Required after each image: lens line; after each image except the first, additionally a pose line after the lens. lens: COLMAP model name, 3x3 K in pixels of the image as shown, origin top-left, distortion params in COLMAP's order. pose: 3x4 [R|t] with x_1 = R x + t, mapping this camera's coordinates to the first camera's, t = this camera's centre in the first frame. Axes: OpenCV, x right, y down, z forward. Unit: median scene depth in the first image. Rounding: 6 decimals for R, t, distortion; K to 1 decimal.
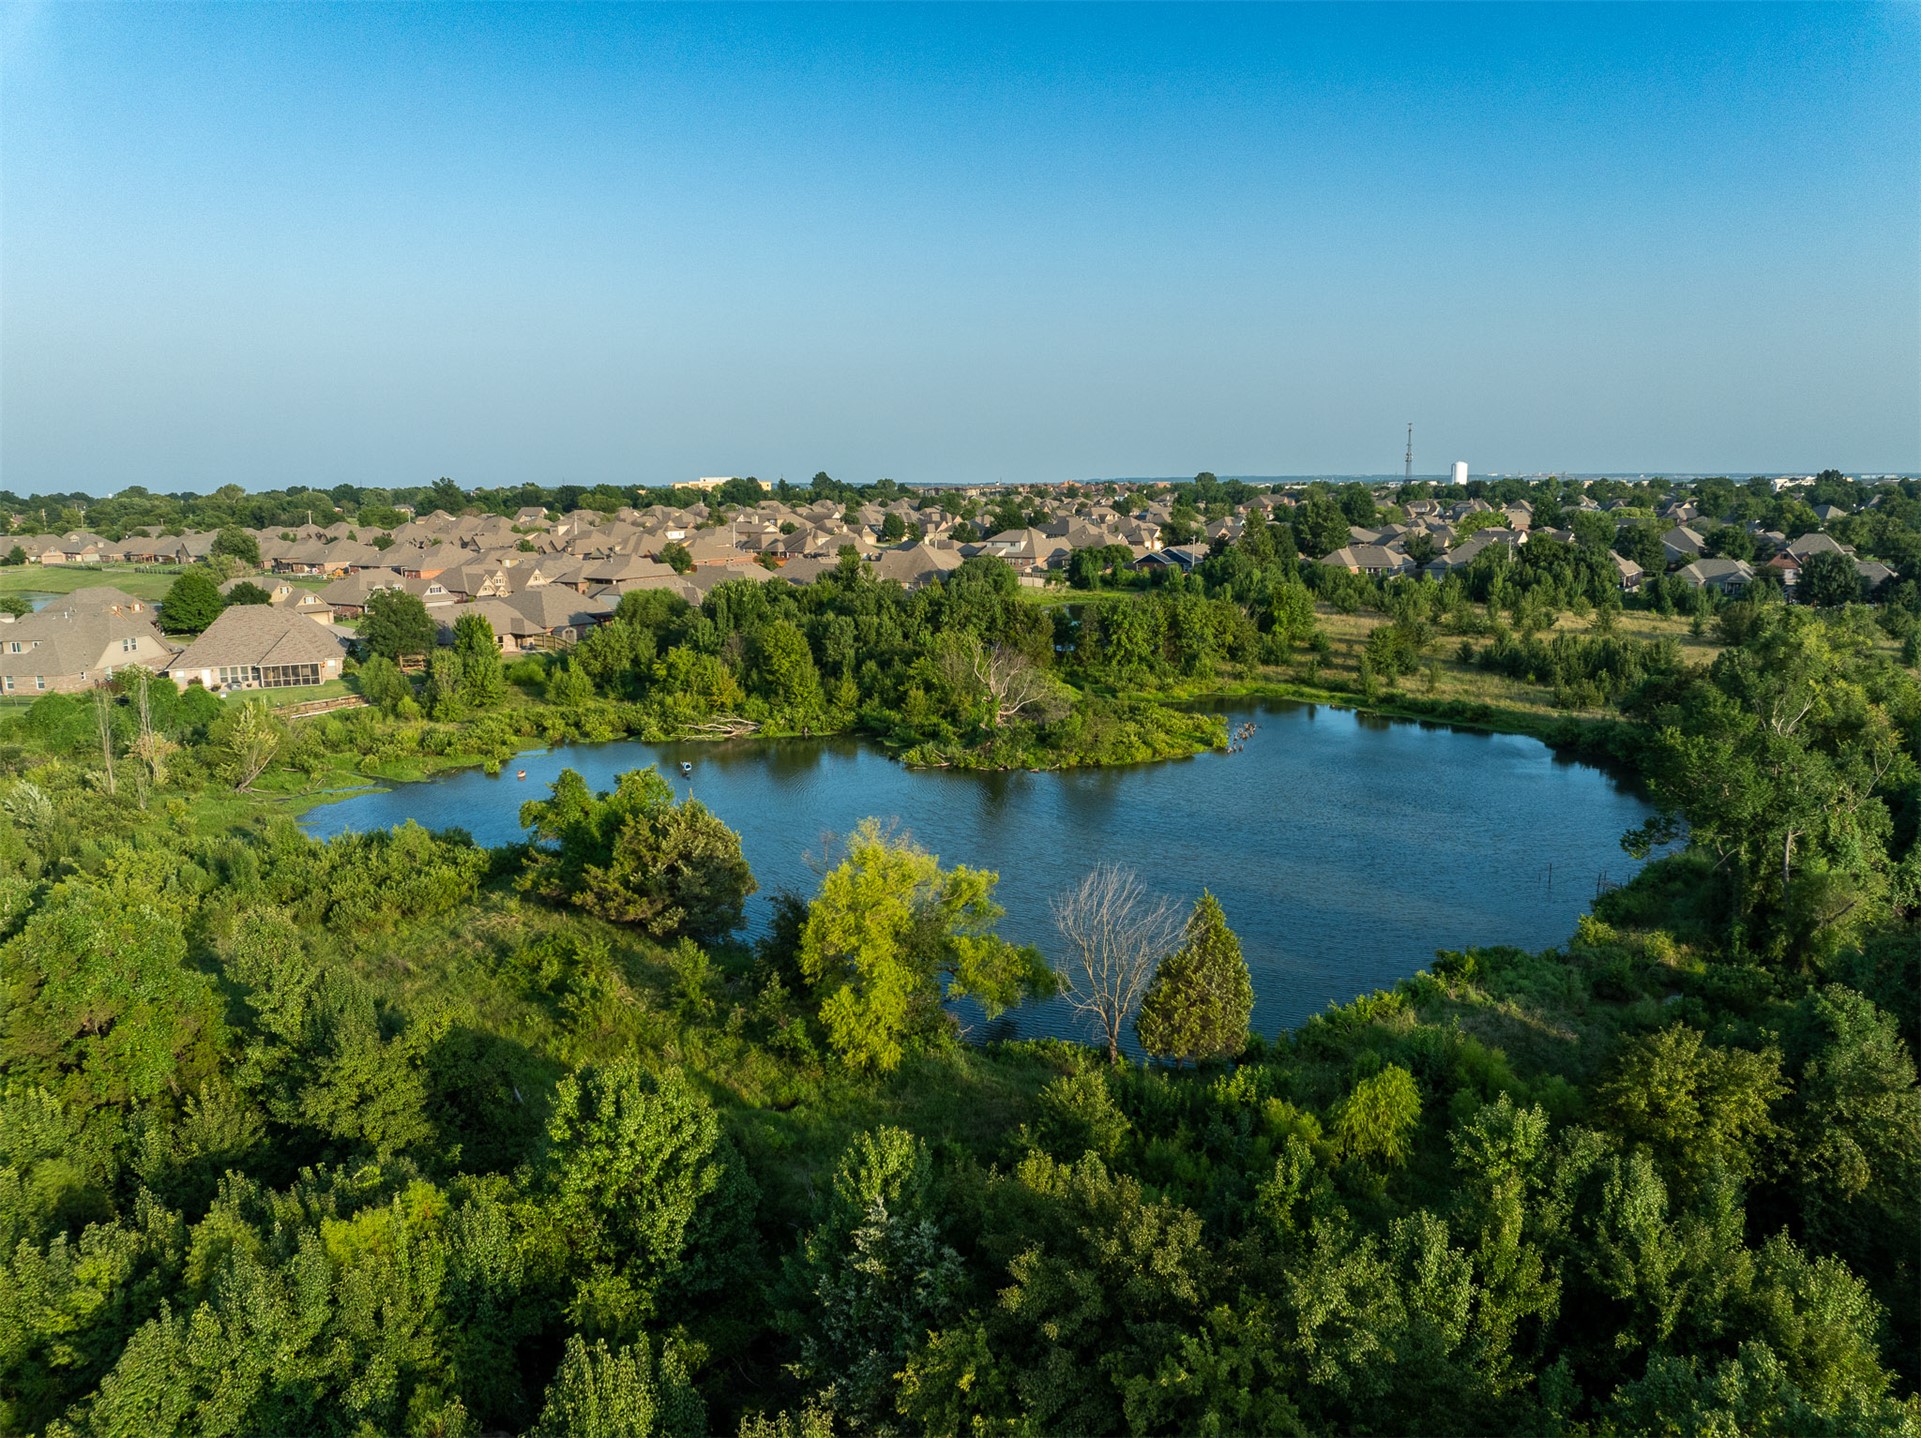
lens RADIAL K [[1361.6, 0, 965.0], [0, 1361.6, 719.0], [0, 0, 1]] dist [-0.002331, -0.048325]
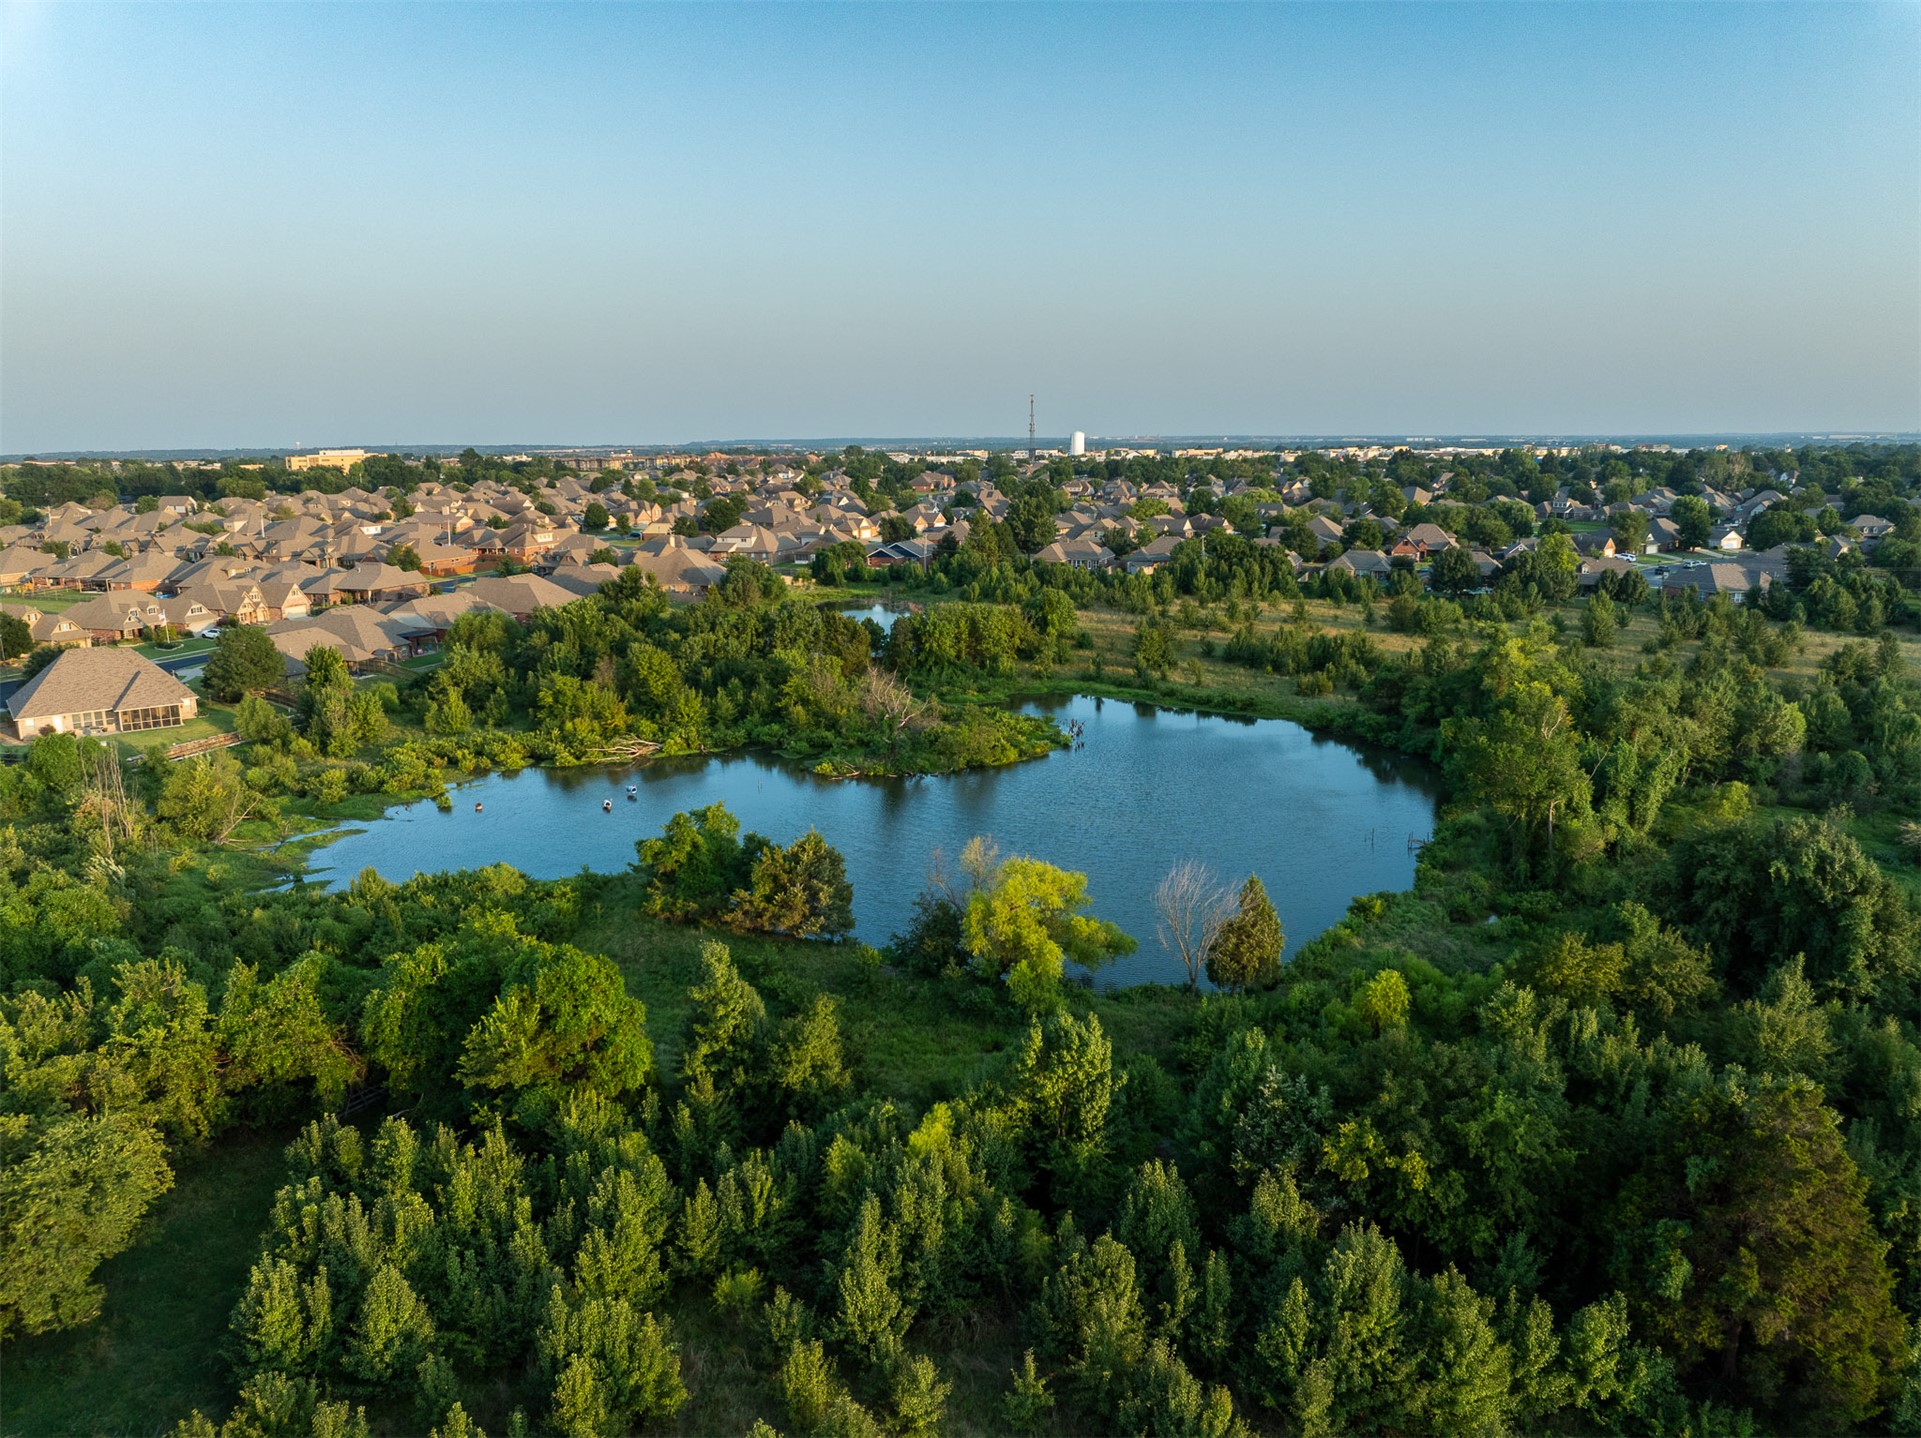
lens RADIAL K [[1361.6, 0, 965.0], [0, 1361.6, 719.0], [0, 0, 1]] dist [-0.002331, -0.048325]
pose [[0.962815, -0.051586, 0.265191, -0.181568], [0.044290, 0.998459, 0.033426, -0.037928], [-0.266507, -0.020438, 0.963616, -0.125399]]
